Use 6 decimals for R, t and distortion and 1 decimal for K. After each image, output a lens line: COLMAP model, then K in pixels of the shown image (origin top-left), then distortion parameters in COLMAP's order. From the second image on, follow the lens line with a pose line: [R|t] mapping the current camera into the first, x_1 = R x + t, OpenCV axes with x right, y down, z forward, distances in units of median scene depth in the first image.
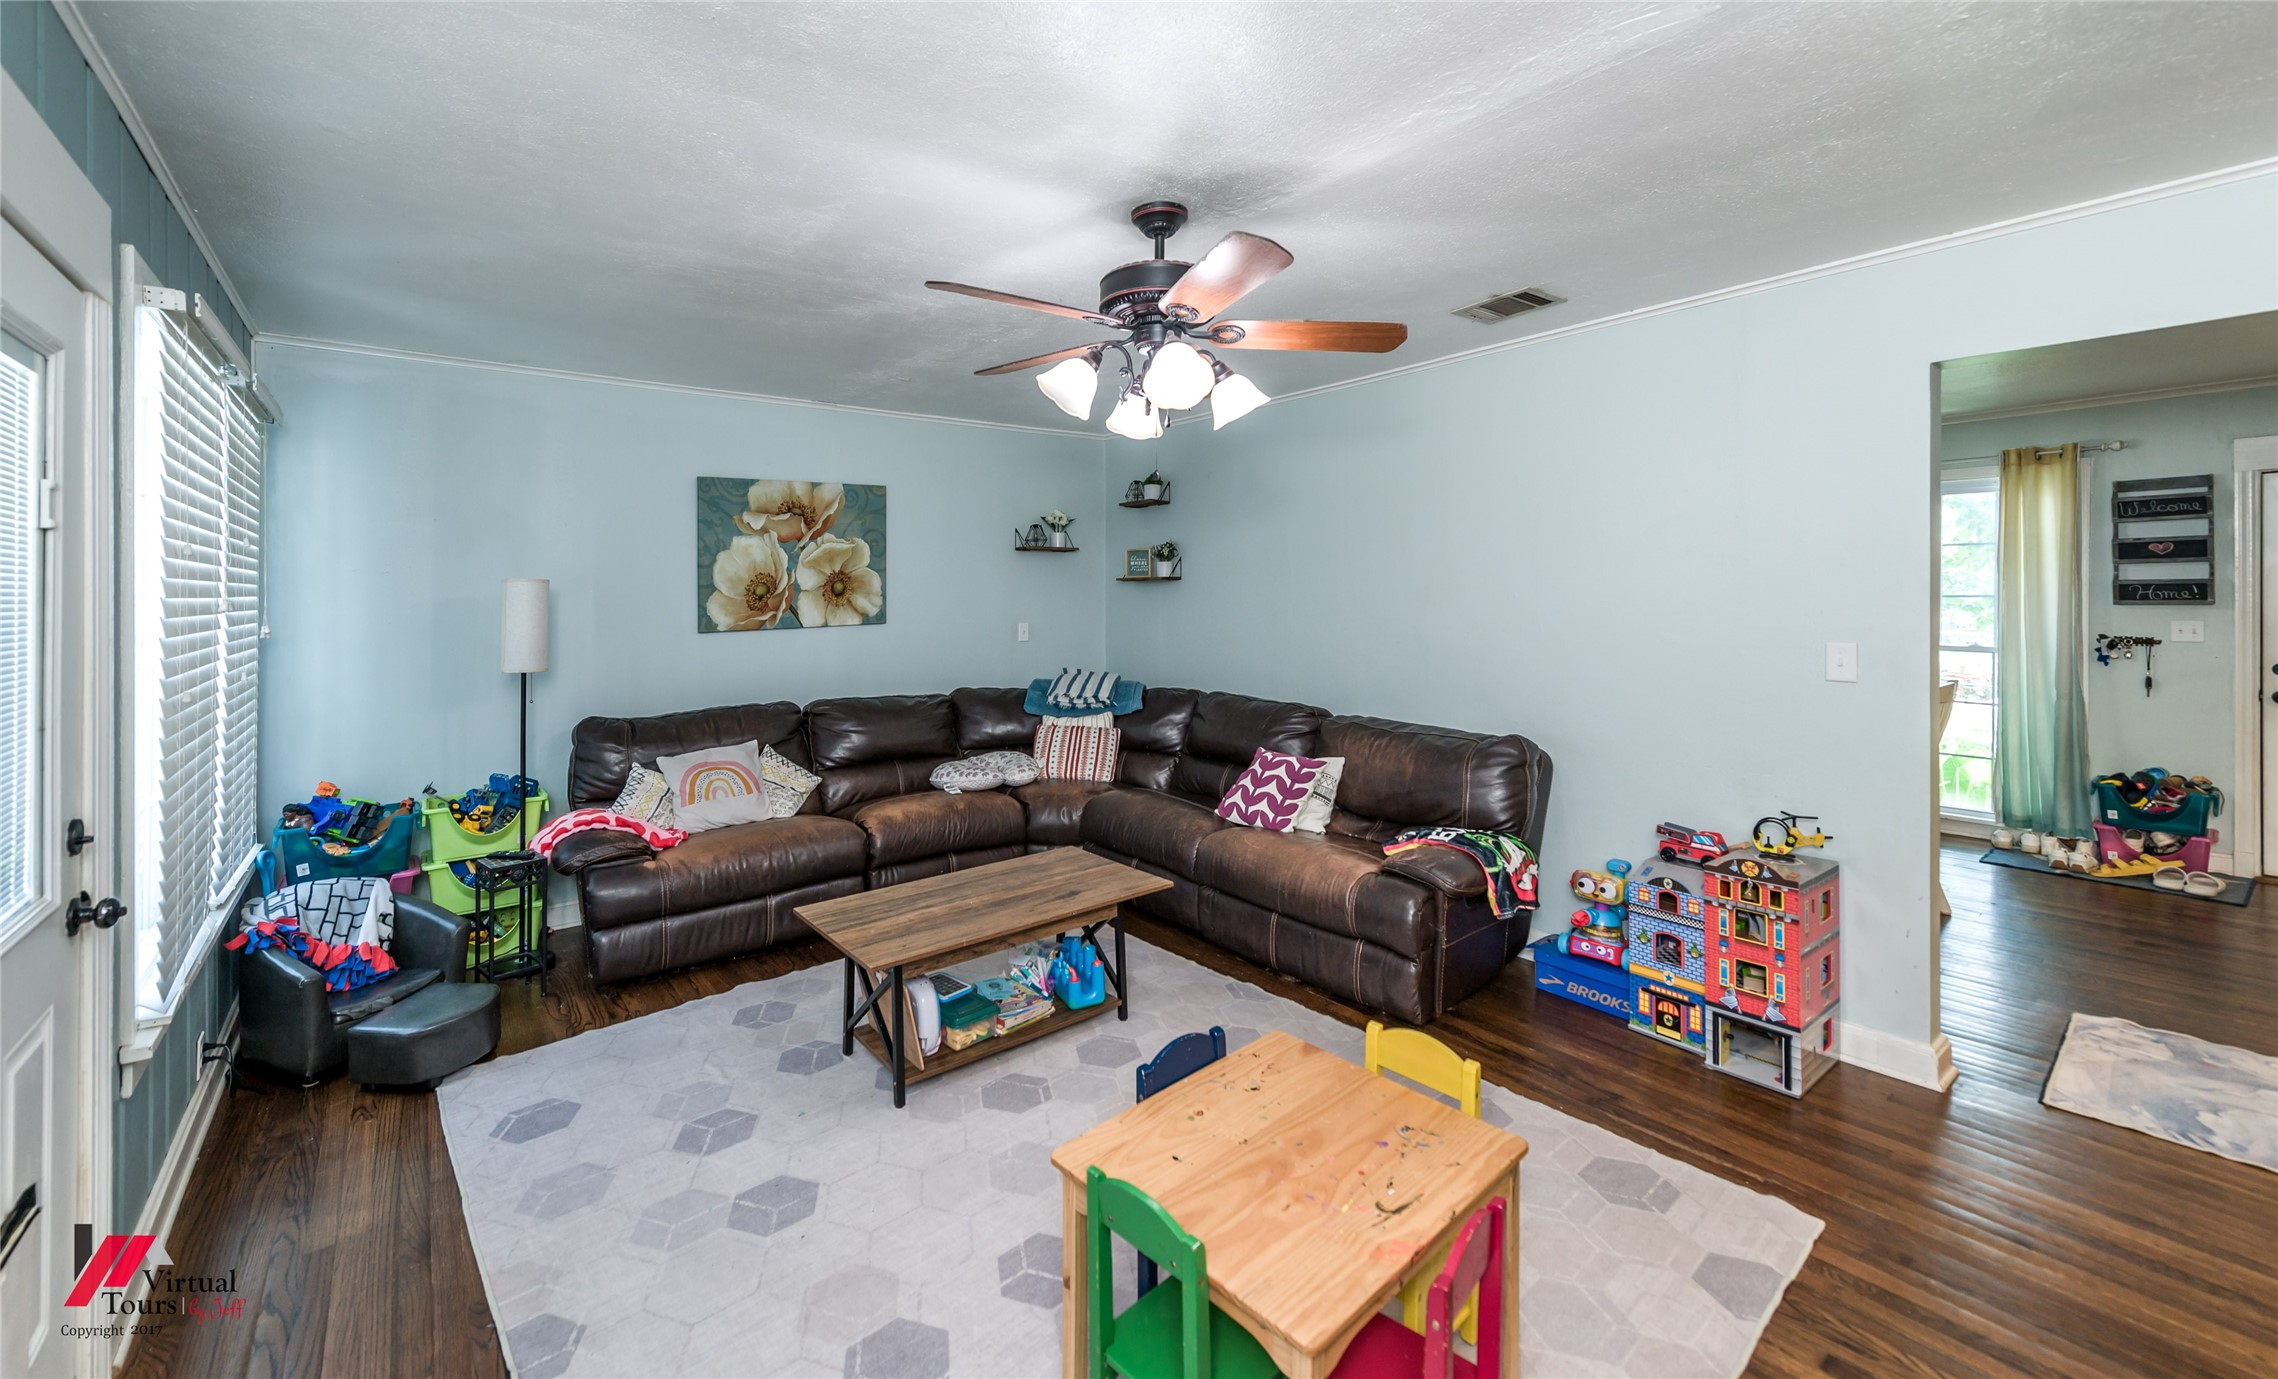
lens RADIAL K [[905.2, 0, 1118.0], [0, 905.2, 589.7], [0, 0, 1]] dist [0.013811, -0.002307]
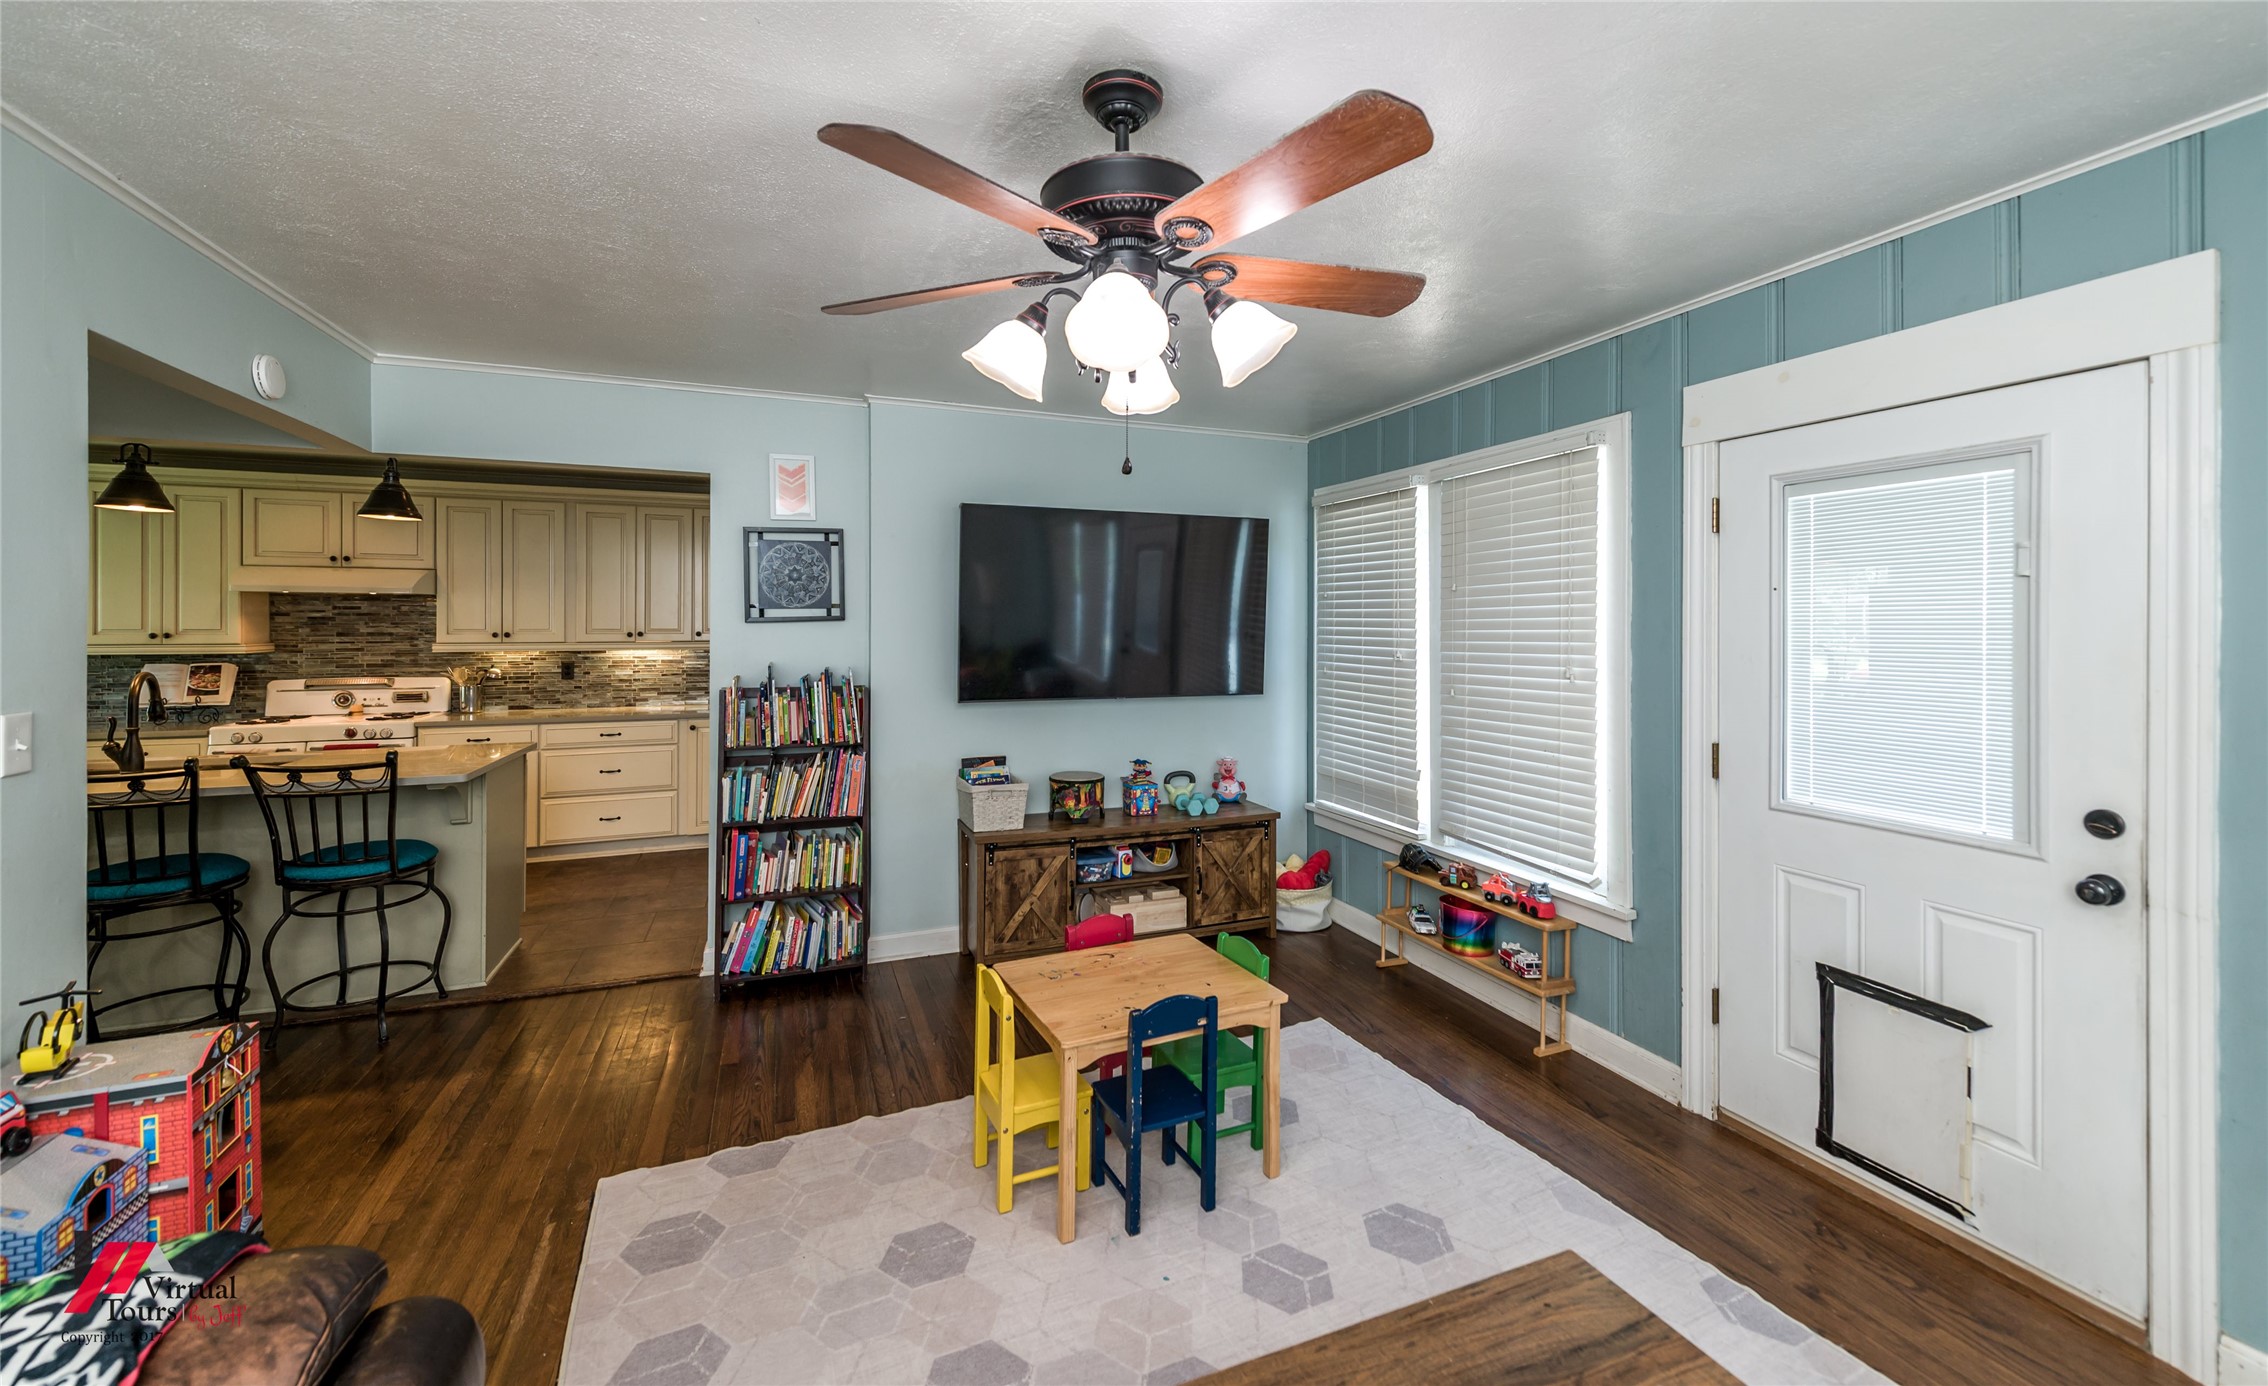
lens RADIAL K [[901.3, 0, 1138.0], [0, 901.3, 618.4], [0, 0, 1]] dist [0.013811, -0.002307]
pose [[-0.966405, 0.009559, 0.256847, -0.074055], [0.006446, 0.999895, -0.012960, 0.002638], [-0.256944, -0.010869, -0.966365, 0.841133]]
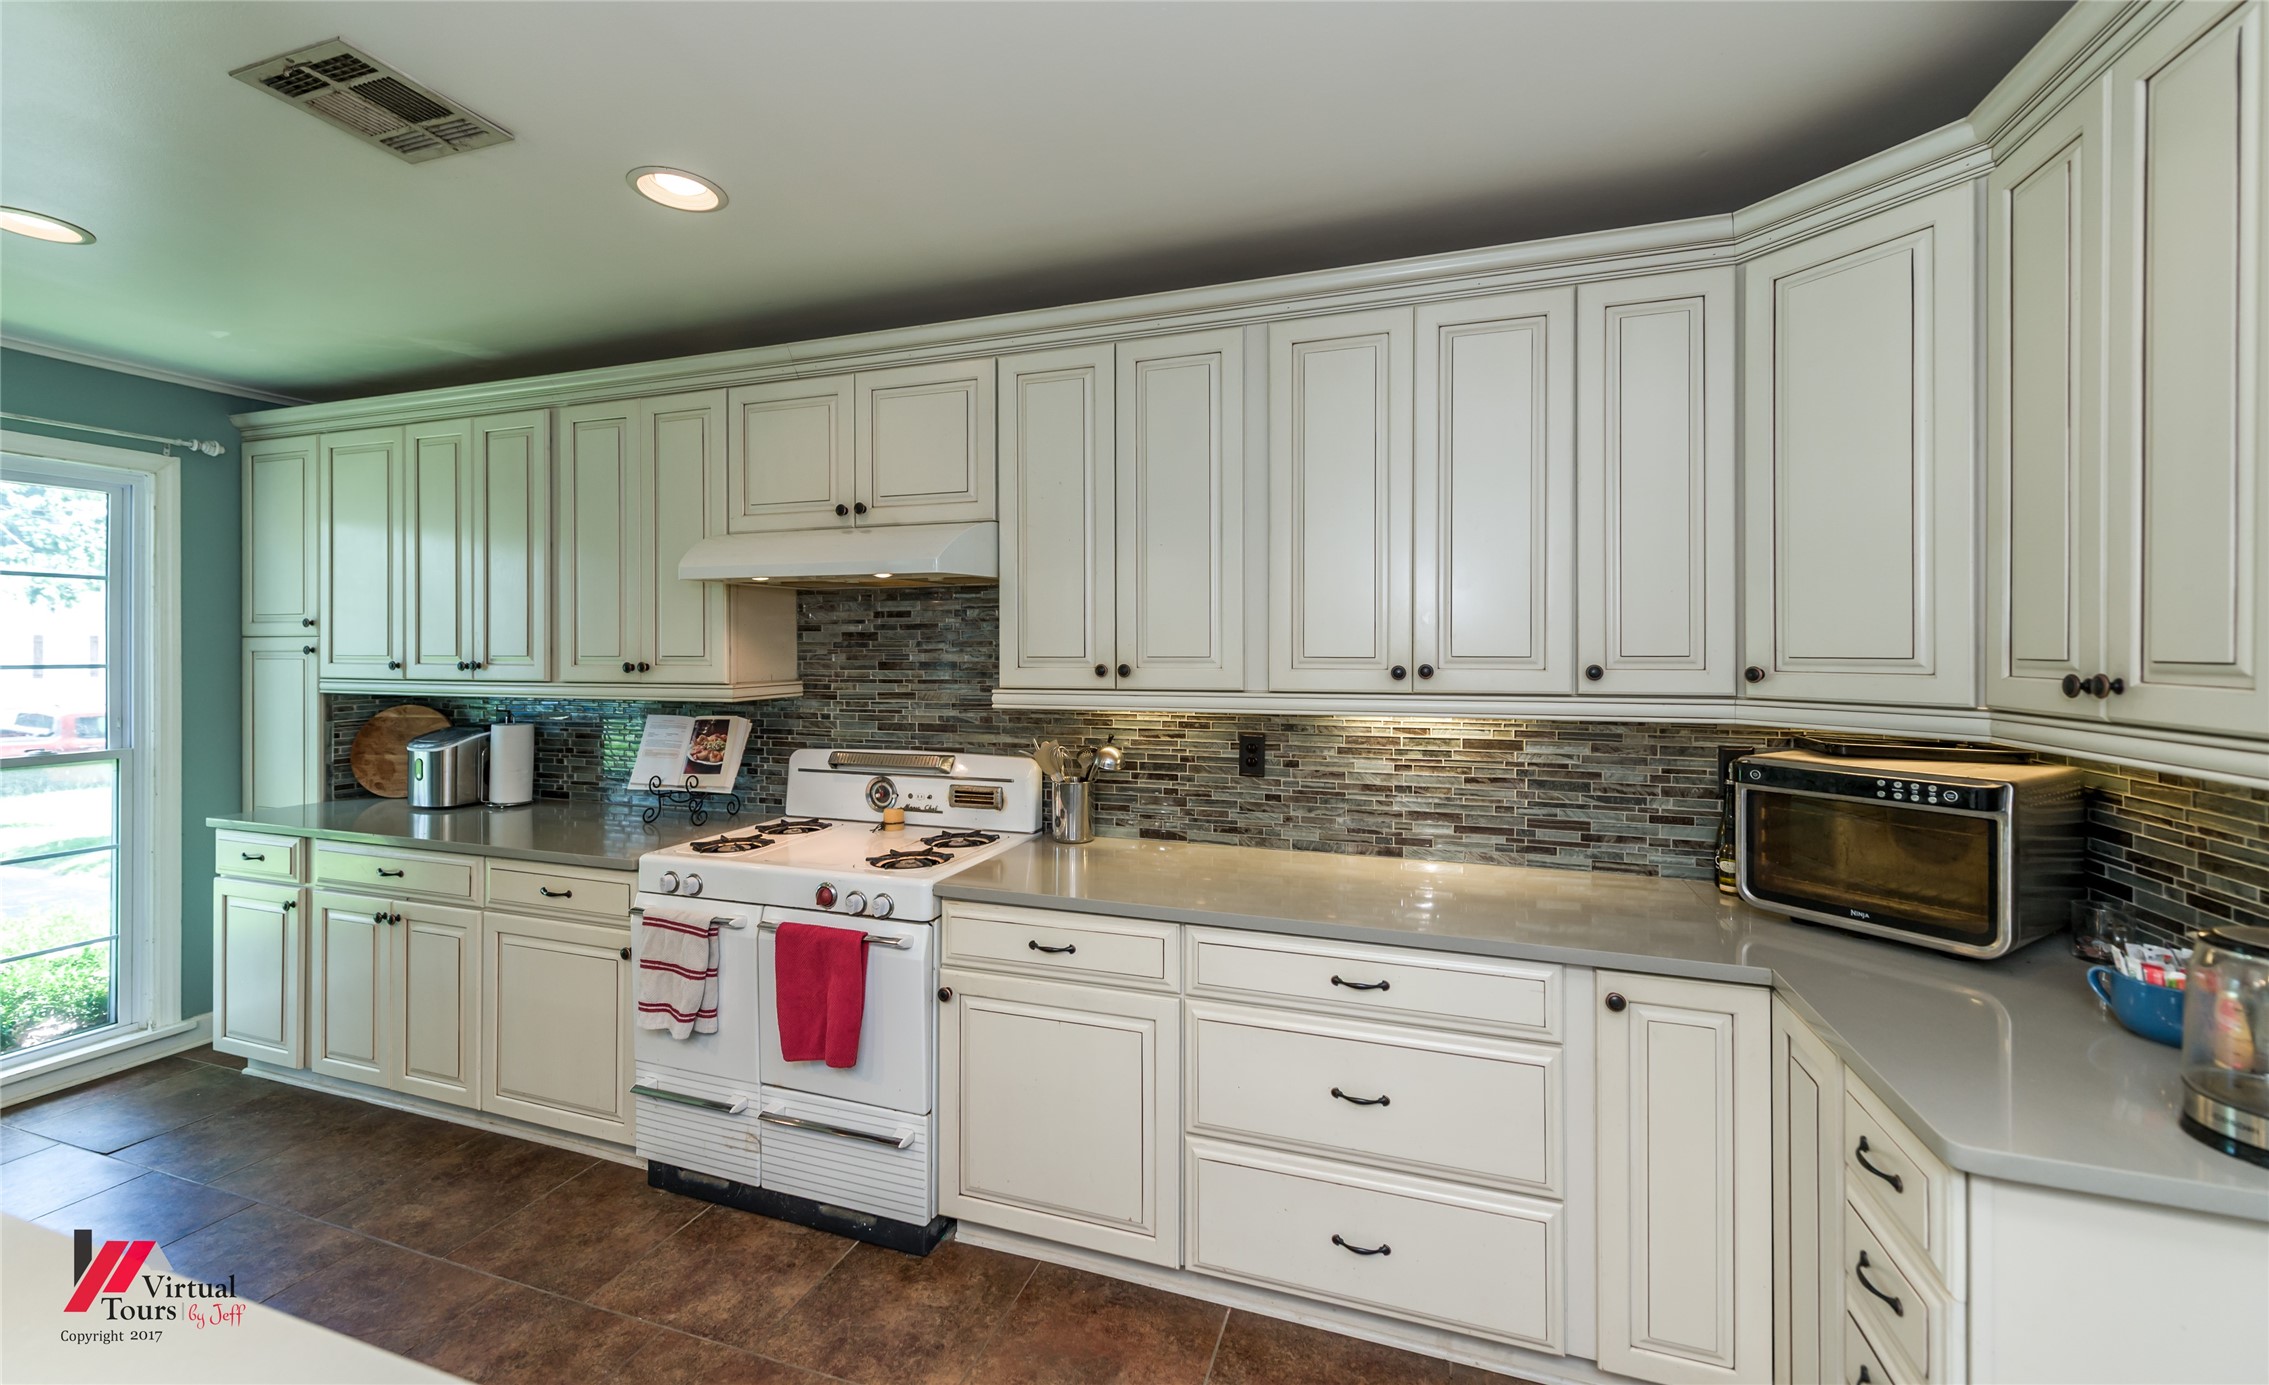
lens RADIAL K [[901.7, 0, 1130.2], [0, 901.7, 648.4], [0, 0, 1]] dist [0.013811, -0.002307]
pose [[-0.563916, 0.011055, 0.825758, 0.631364], [0.003147, 0.999932, -0.011237, -0.002725], [-0.825826, -0.003738, -0.563913, 0.173259]]
